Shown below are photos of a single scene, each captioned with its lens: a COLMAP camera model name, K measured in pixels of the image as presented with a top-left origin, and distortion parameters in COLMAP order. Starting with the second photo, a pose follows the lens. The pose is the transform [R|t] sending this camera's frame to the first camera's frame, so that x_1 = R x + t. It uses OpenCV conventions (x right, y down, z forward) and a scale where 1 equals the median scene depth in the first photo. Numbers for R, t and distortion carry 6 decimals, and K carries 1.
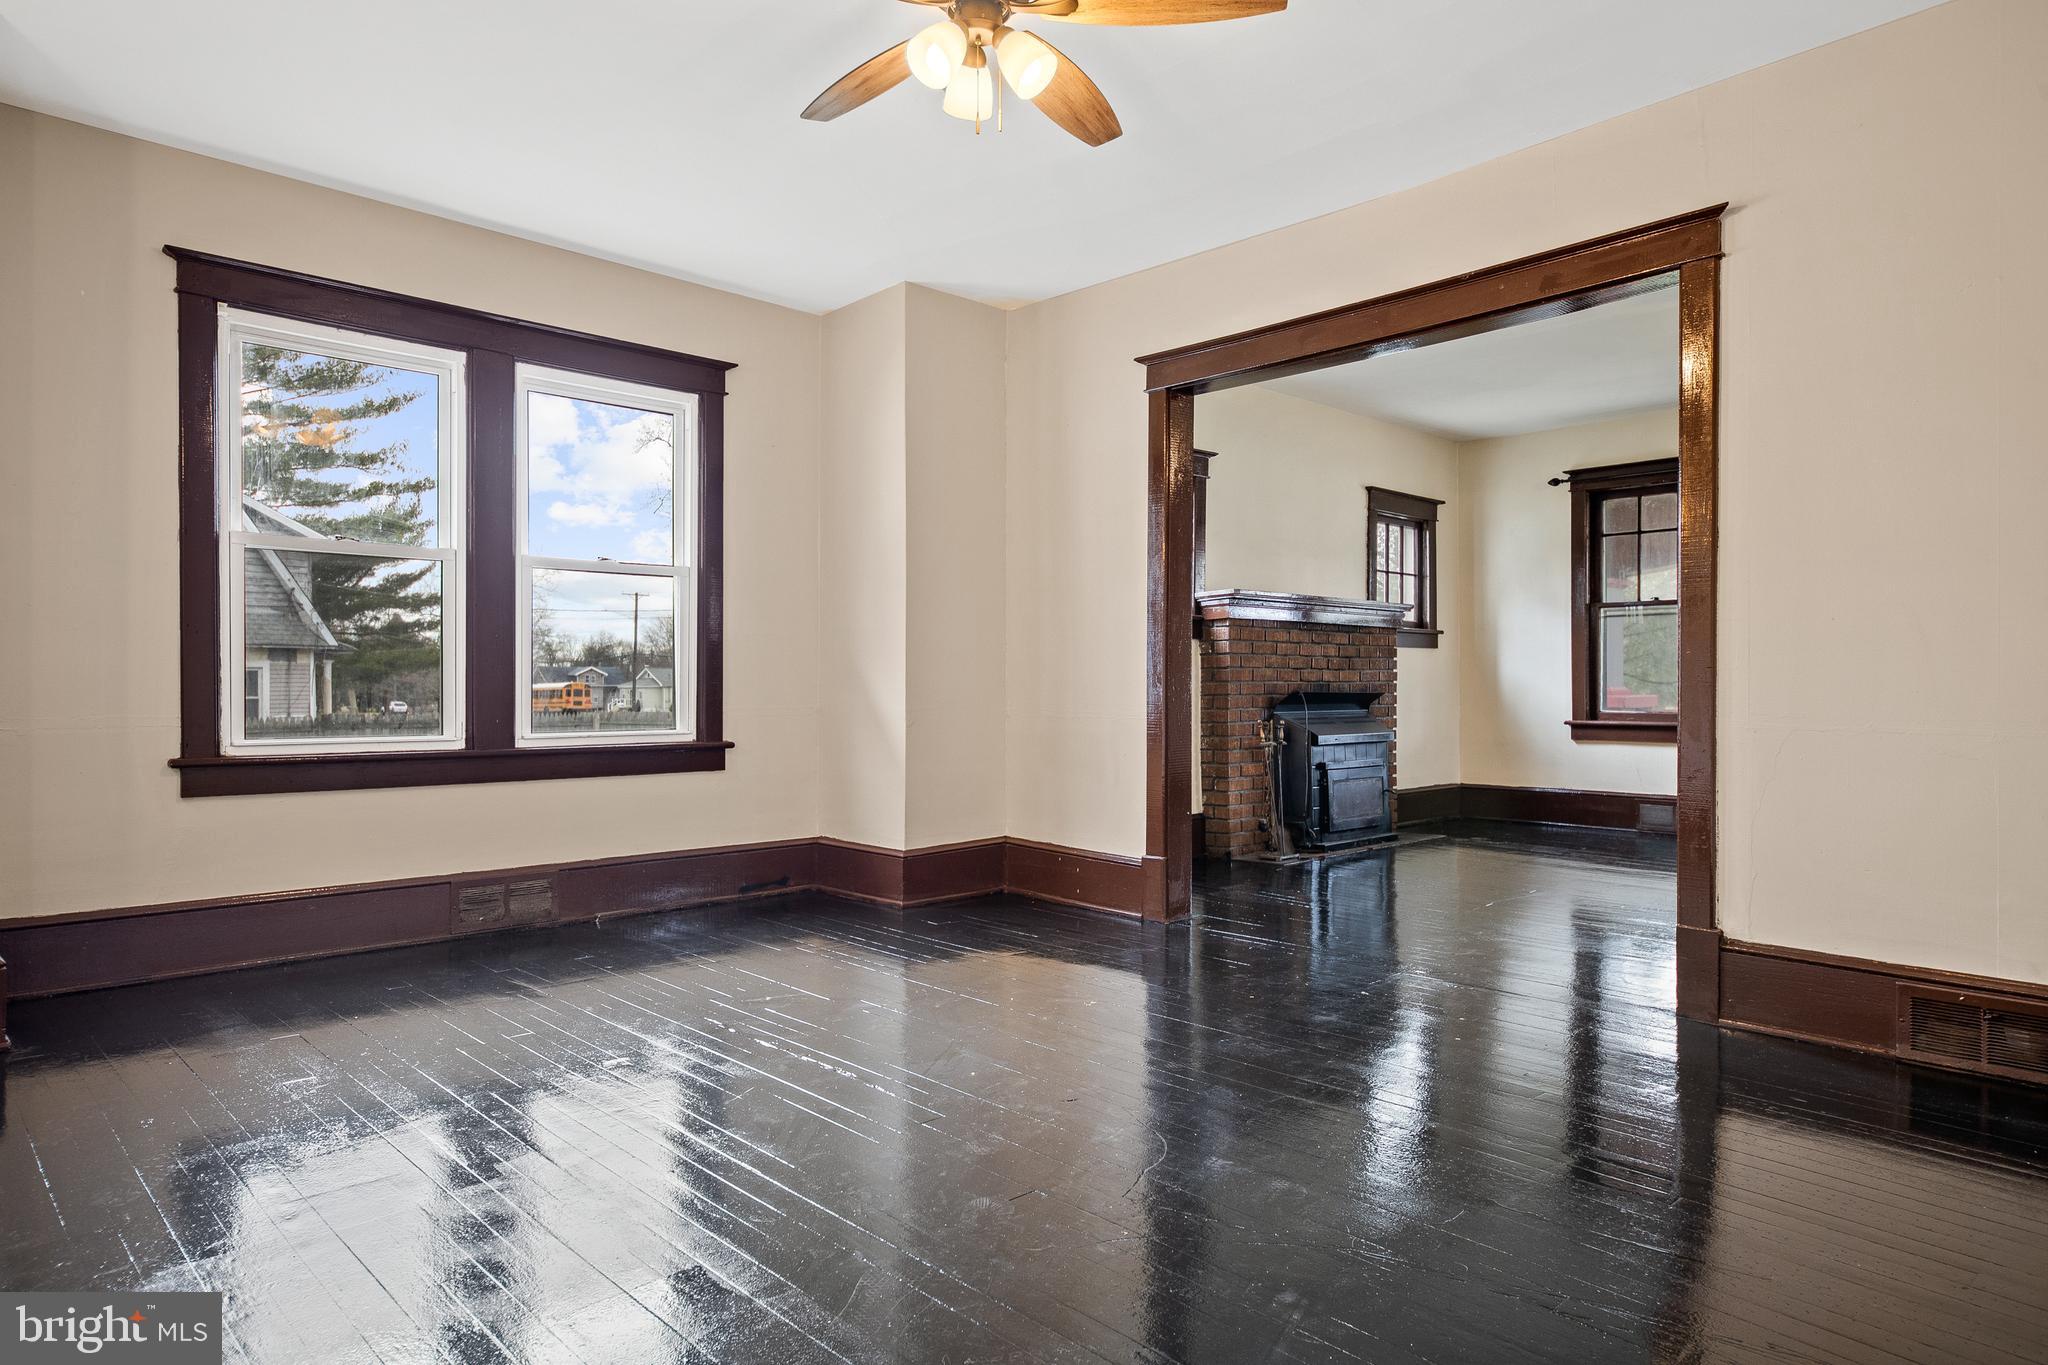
lens RADIAL K [[1229.6, 0, 1015.6], [0, 1229.6, 680.9], [0, 0, 1]] dist [0.008627, 0.008904]
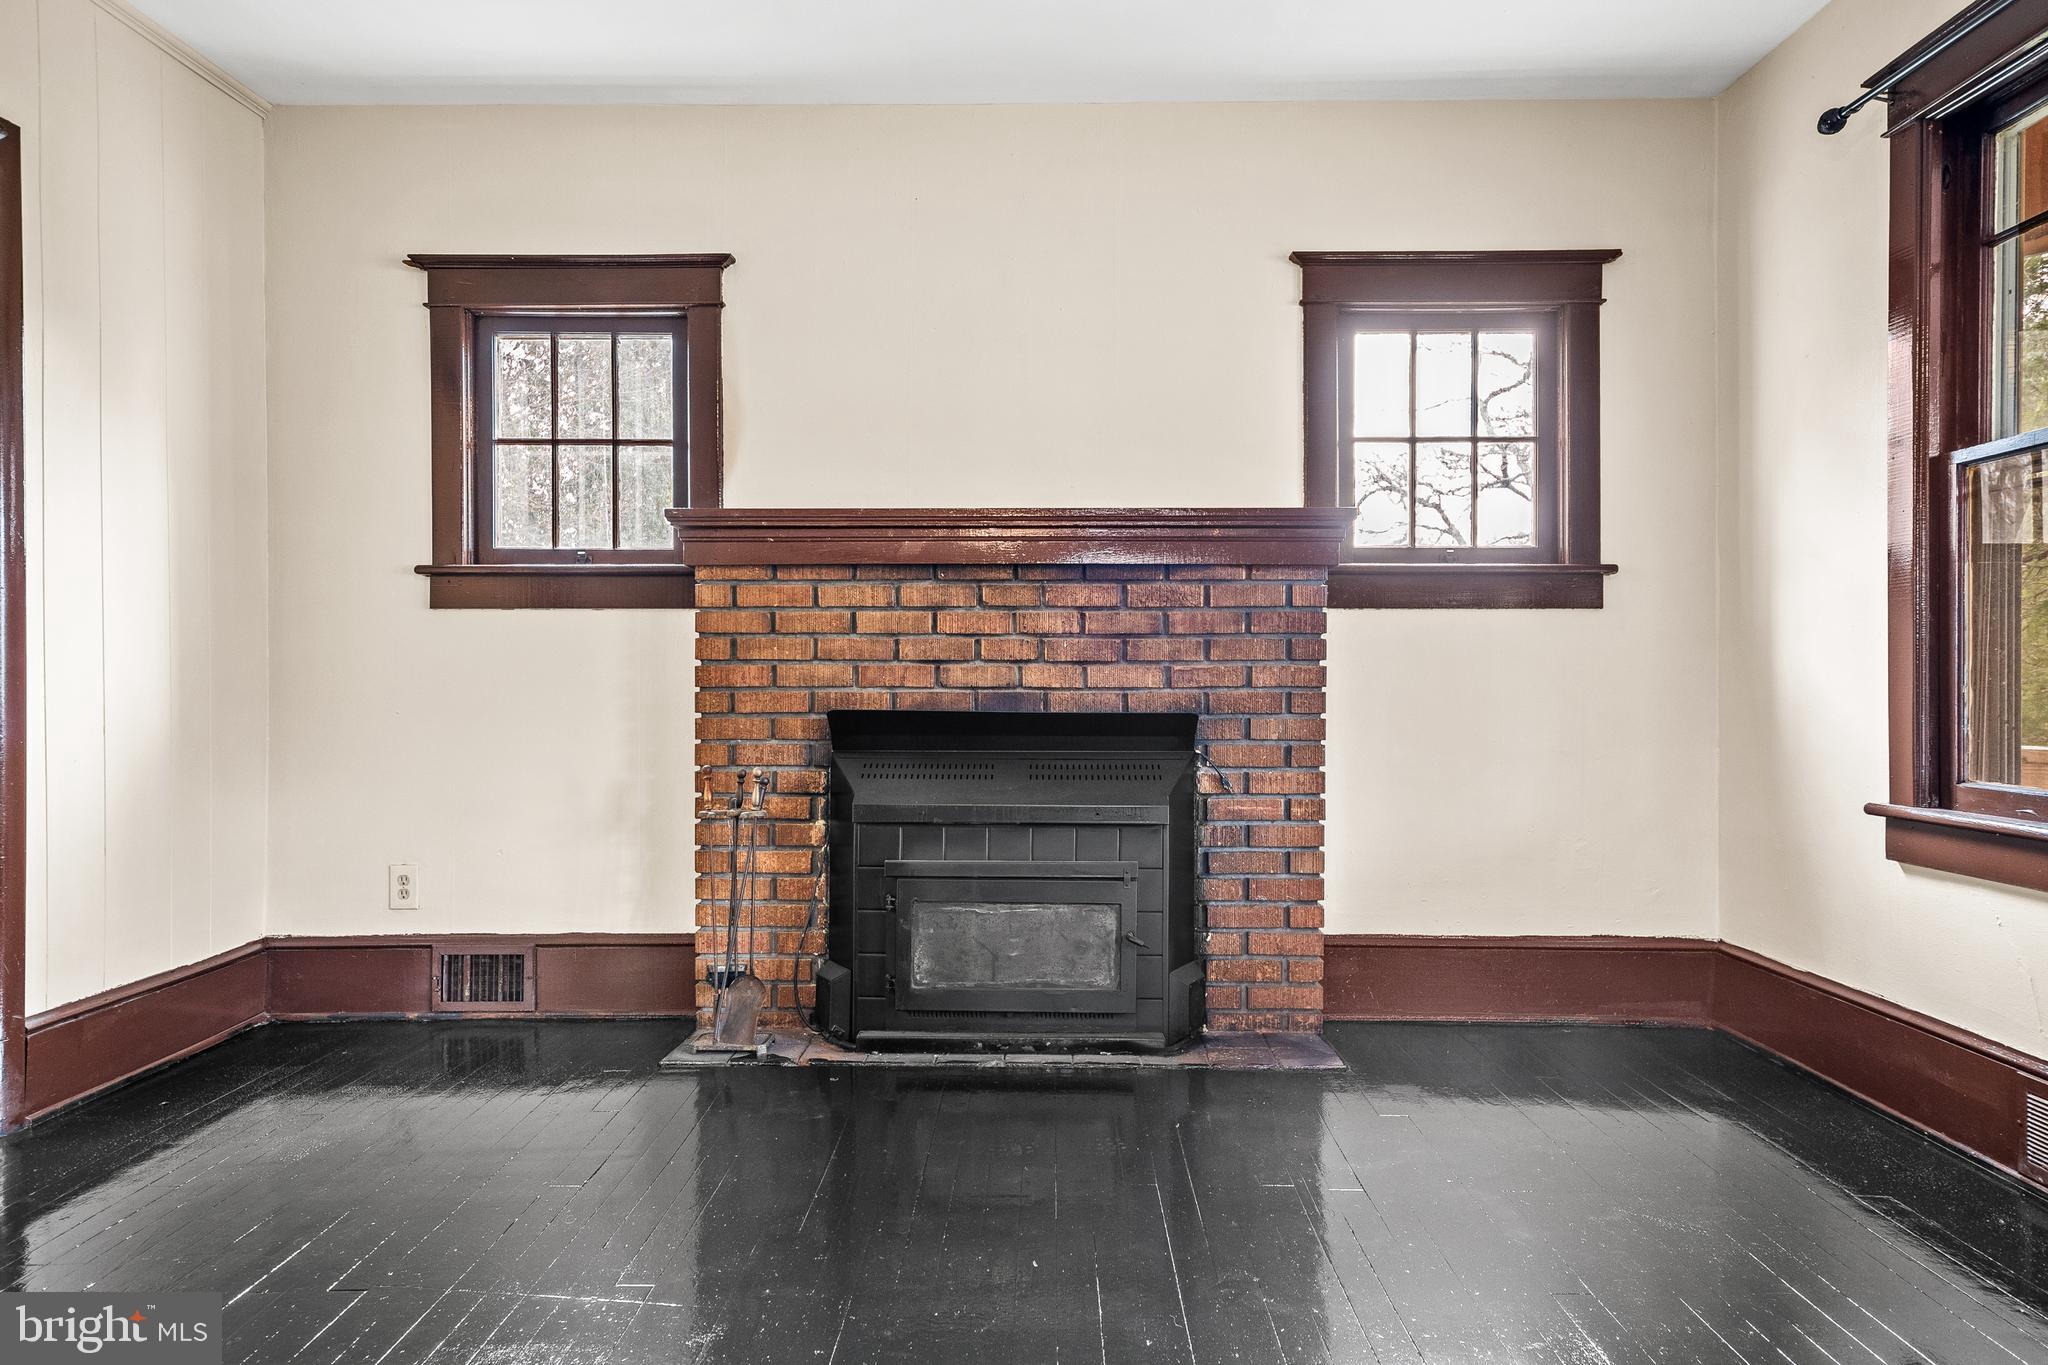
lens RADIAL K [[1380.1, 0, 1039.6], [0, 1380.1, 681.7], [0, 0, 1]] dist [0.017095, 0.007049]
pose [[0.705311, 0.004414, -0.708884, 0.626509], [0.001219, 0.999972, 0.007440, -0.005947], [0.708897, -0.006112, 0.705286, 0.626058]]
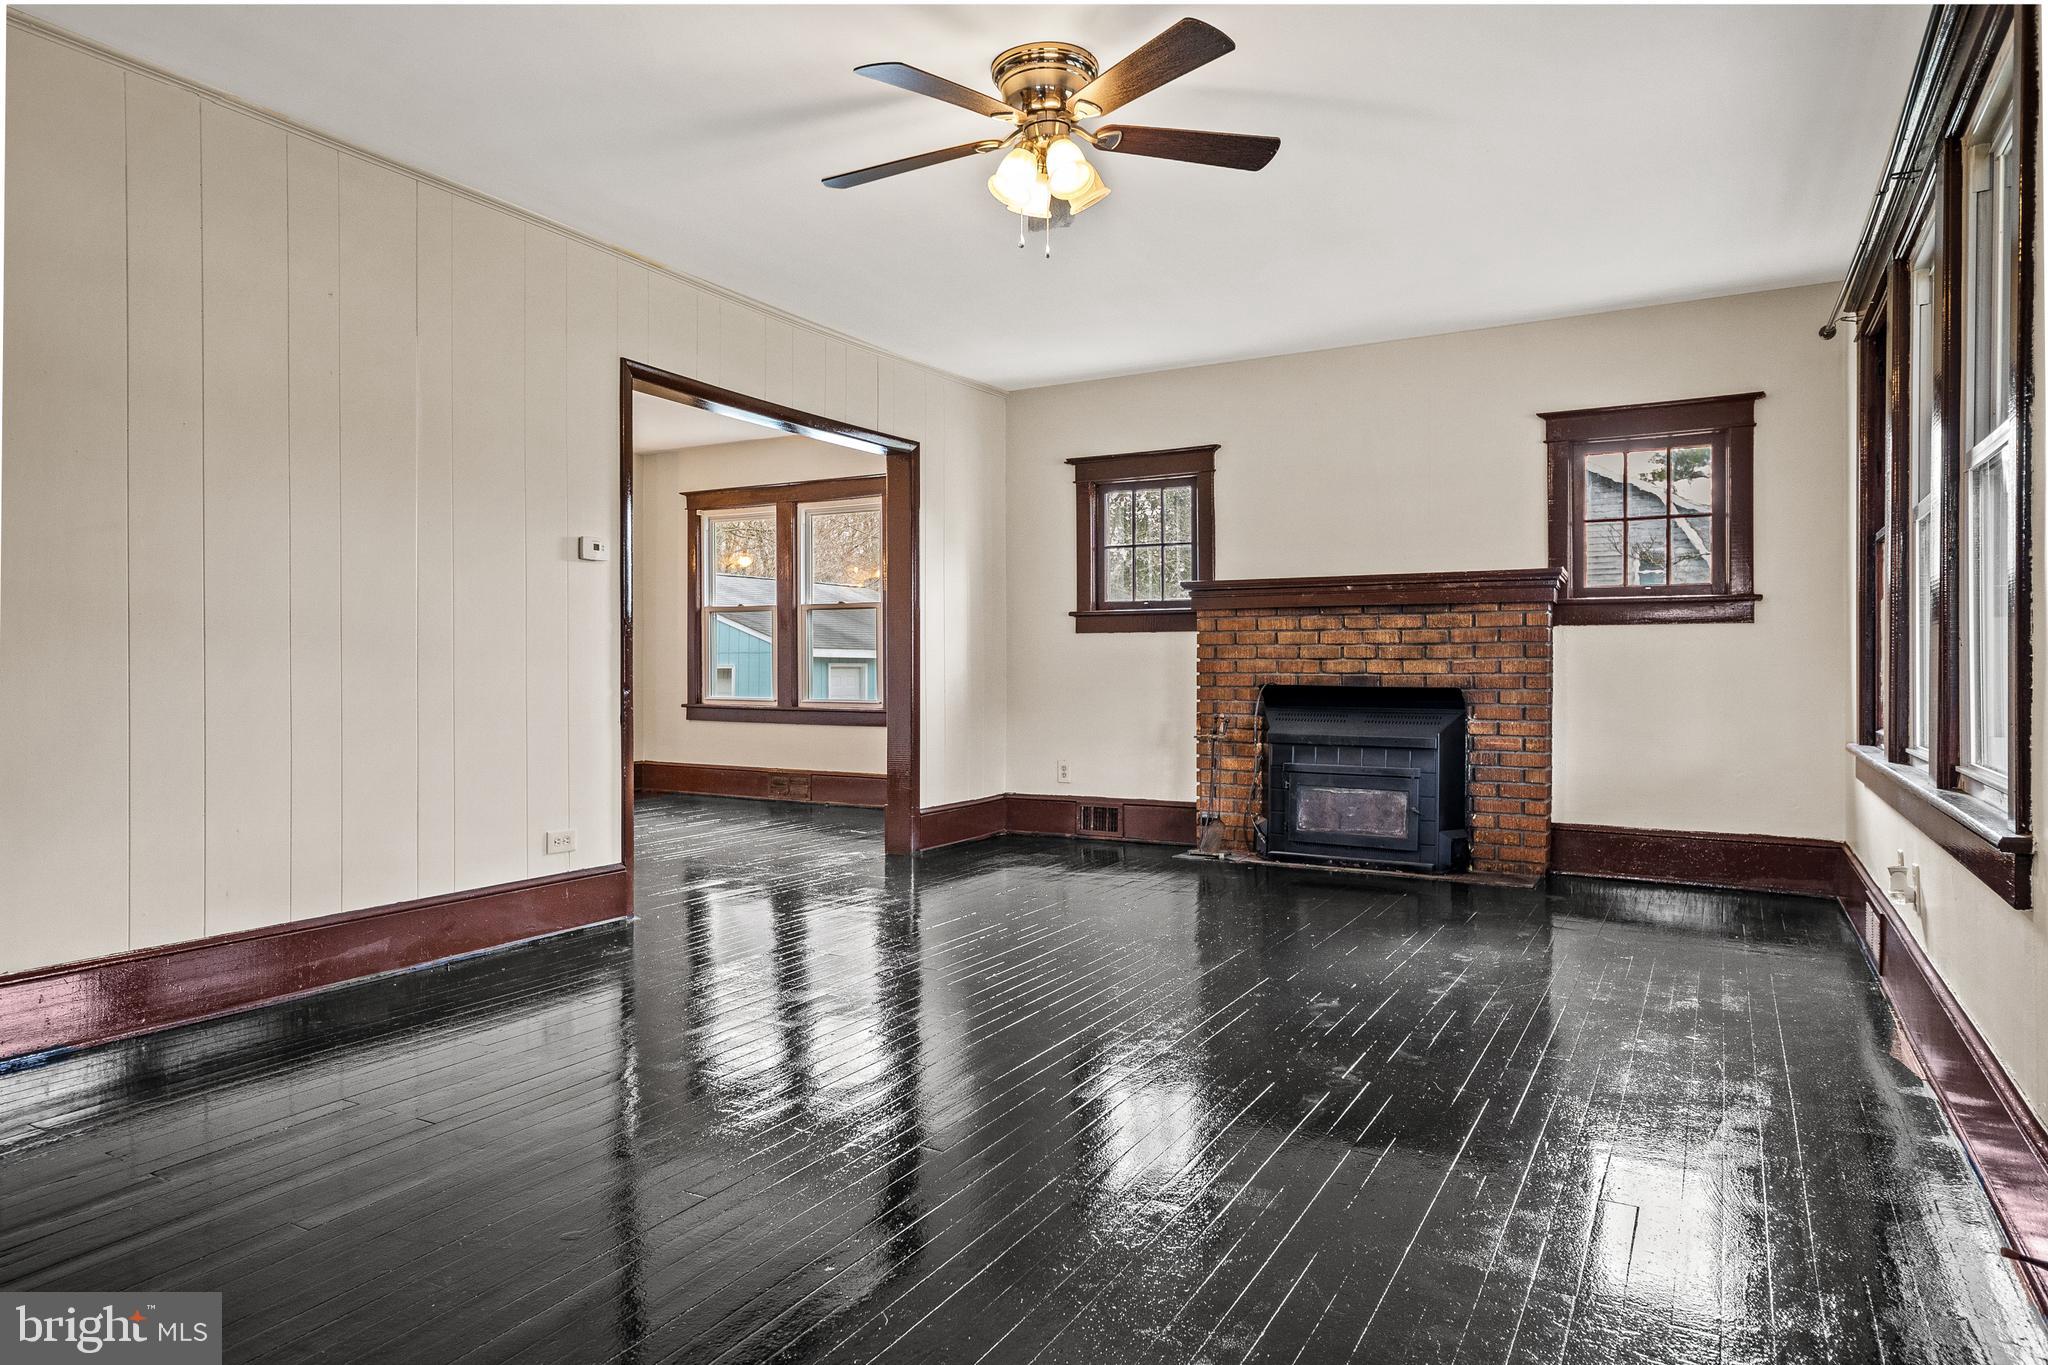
lens RADIAL K [[1229.6, 0, 1027.3], [0, 1229.6, 672.3], [0, 0, 1]] dist [0.008627, 0.008904]
pose [[0.283173, 0.005643, -0.959052, 0.997070], [0.003215, 0.999971, 0.006833, -0.006890], [0.959063, -0.005018, 0.283147, 0.527325]]
